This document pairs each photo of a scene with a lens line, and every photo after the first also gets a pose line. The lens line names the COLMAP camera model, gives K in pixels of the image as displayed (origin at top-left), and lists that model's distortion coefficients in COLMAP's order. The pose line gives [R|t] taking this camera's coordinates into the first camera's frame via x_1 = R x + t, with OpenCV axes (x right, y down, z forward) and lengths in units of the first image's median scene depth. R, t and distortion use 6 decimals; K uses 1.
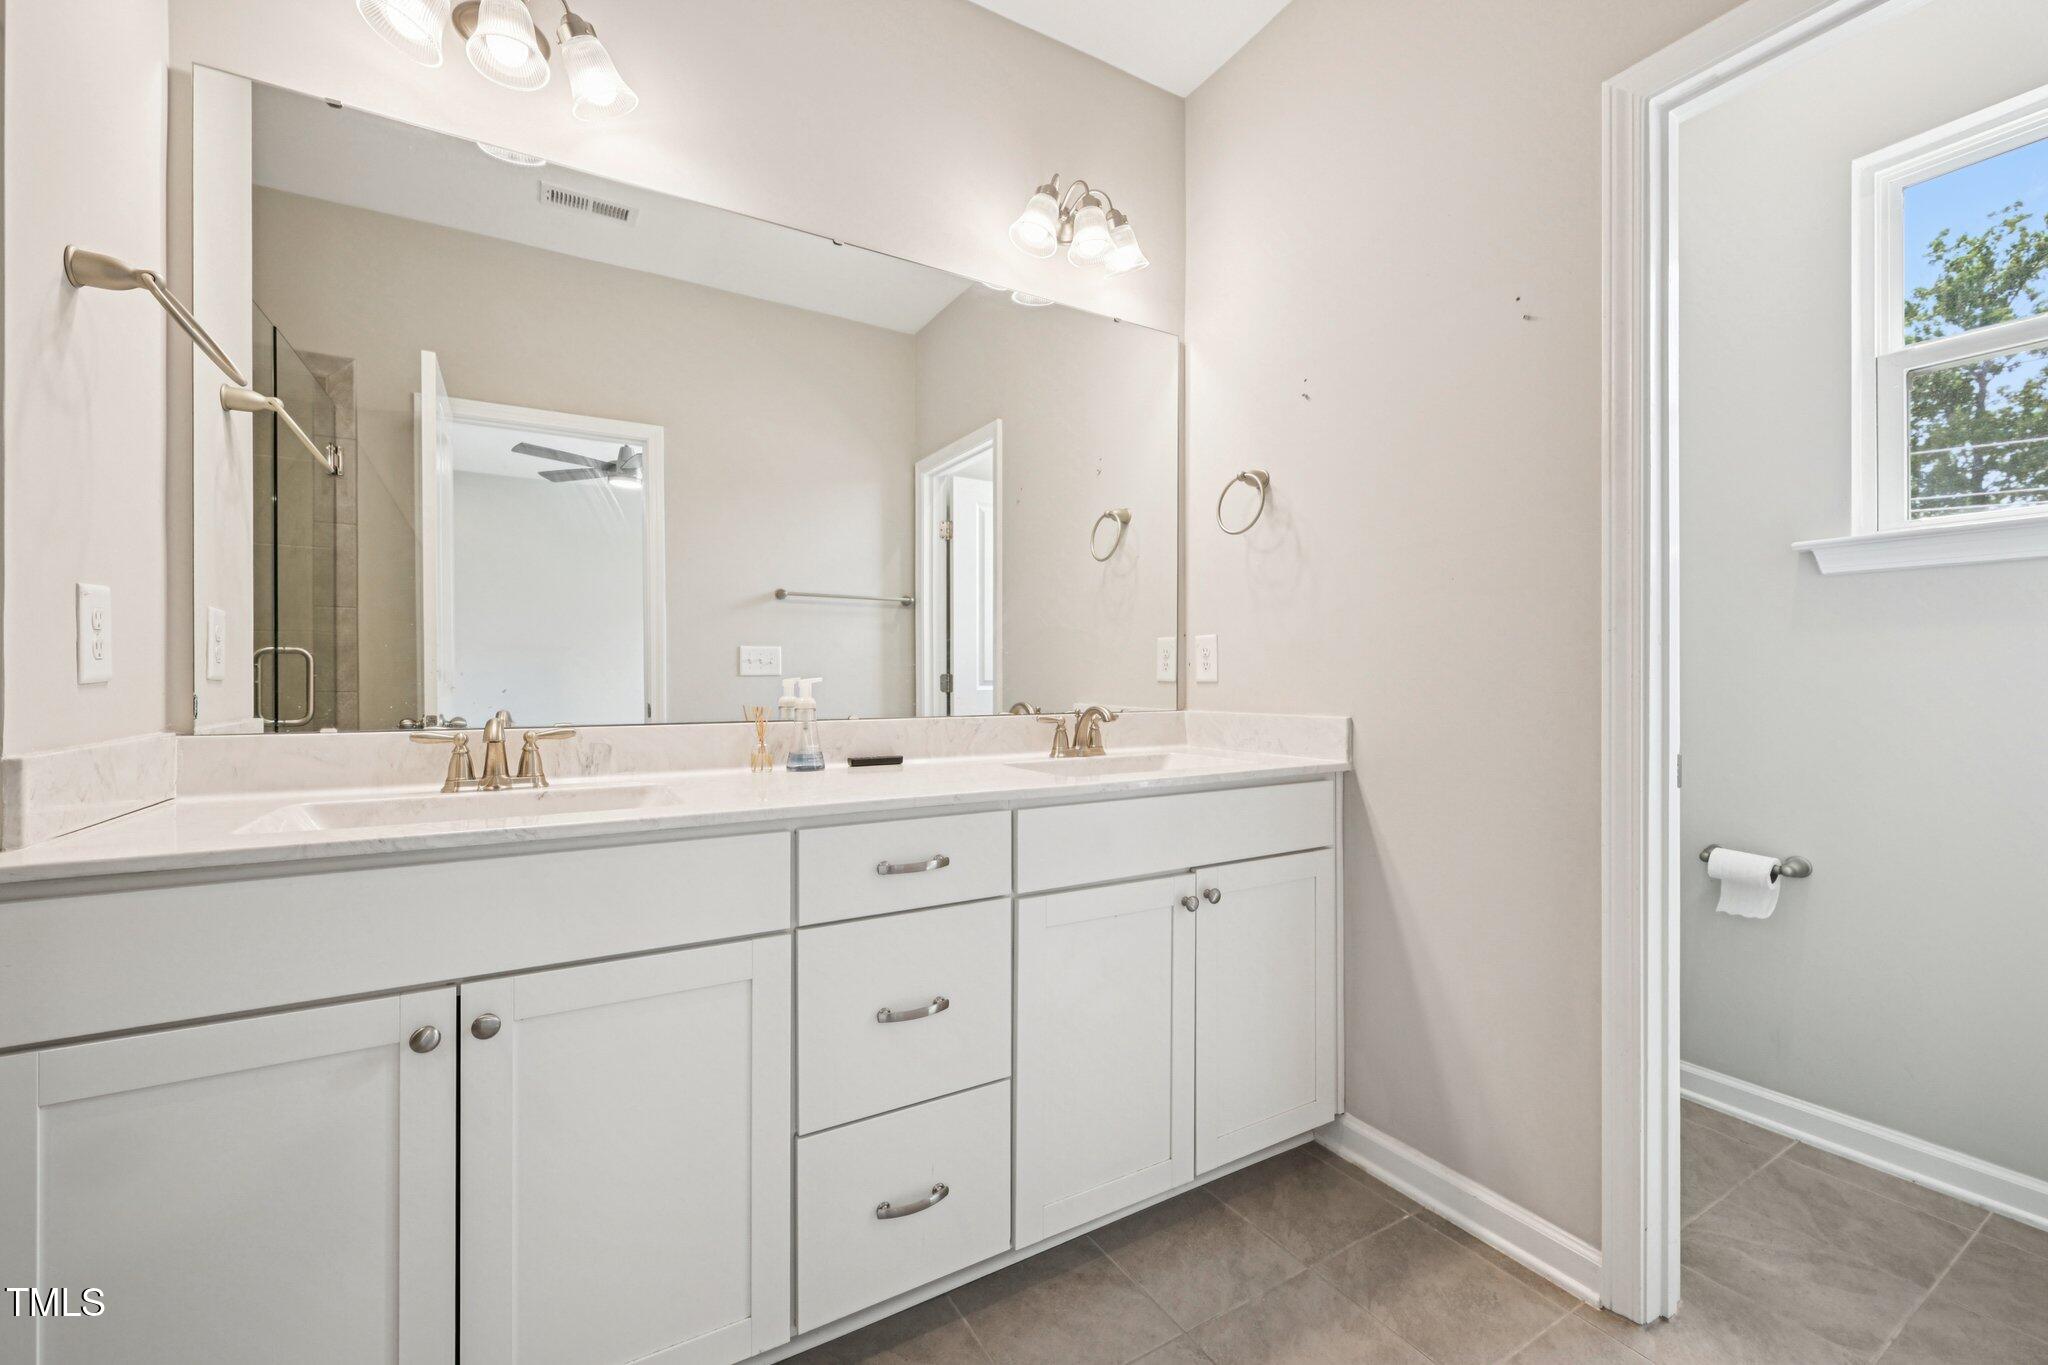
lens RADIAL K [[814.4, 0, 1037.8], [0, 814.4, 680.6], [0, 0, 1]] dist [-0.000151, 0.000124]
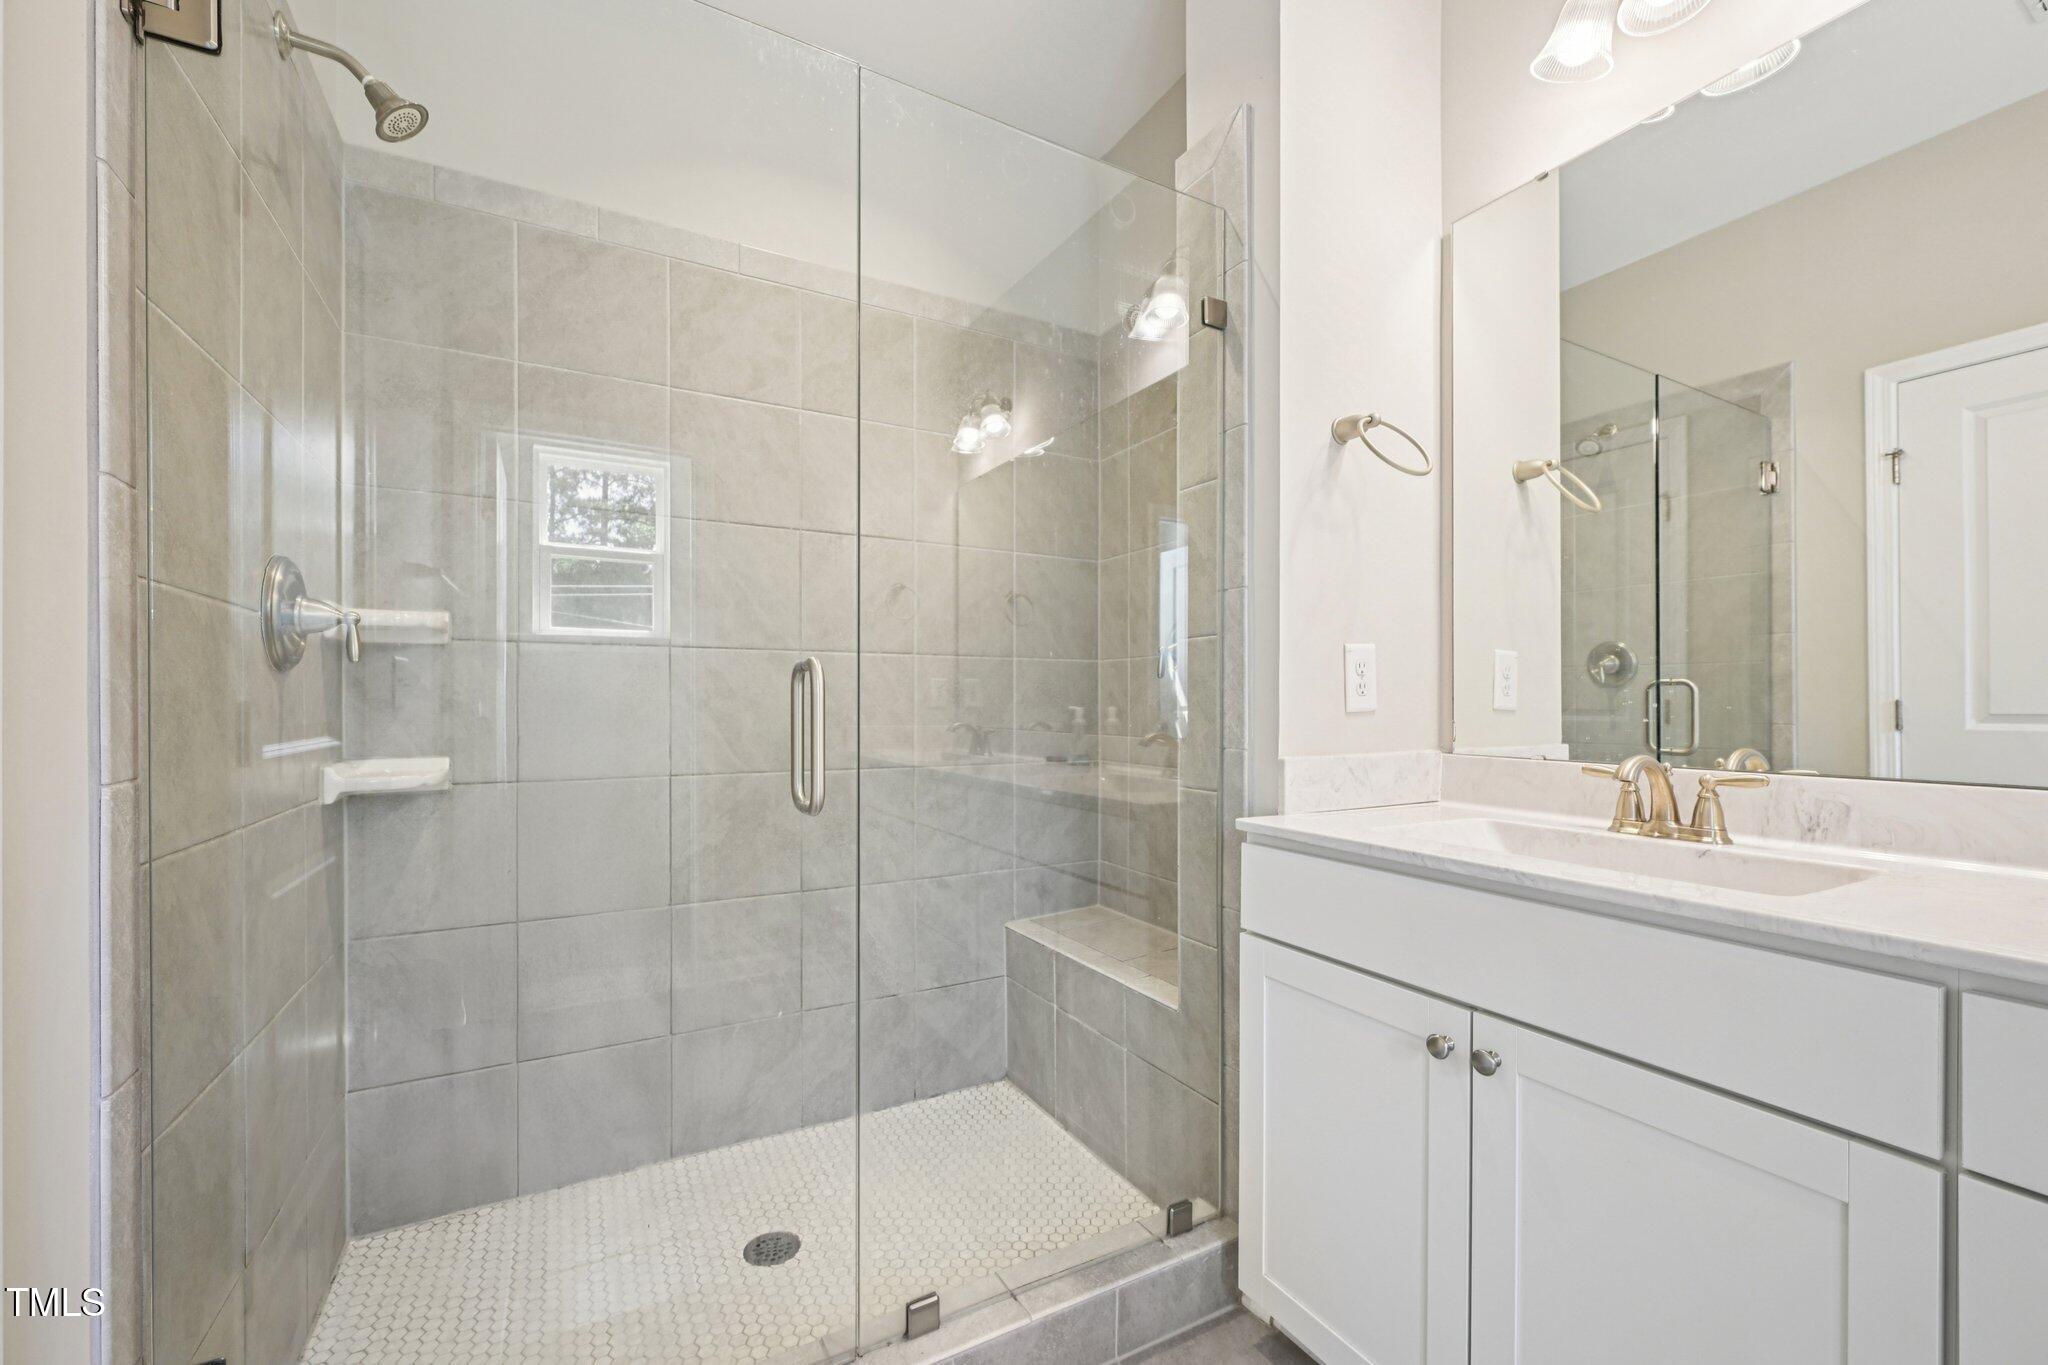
lens RADIAL K [[821.7, 0, 1023.4], [0, 821.7, 714.0], [0, 0, 1]] dist [-0.000664, -0.000214]
pose [[-0.031602, 0.010481, -0.999446, 0.244582], [-0.005986, 0.999925, 0.010676, -0.004474], [0.999483, 0.006320, -0.031537, 0.343750]]
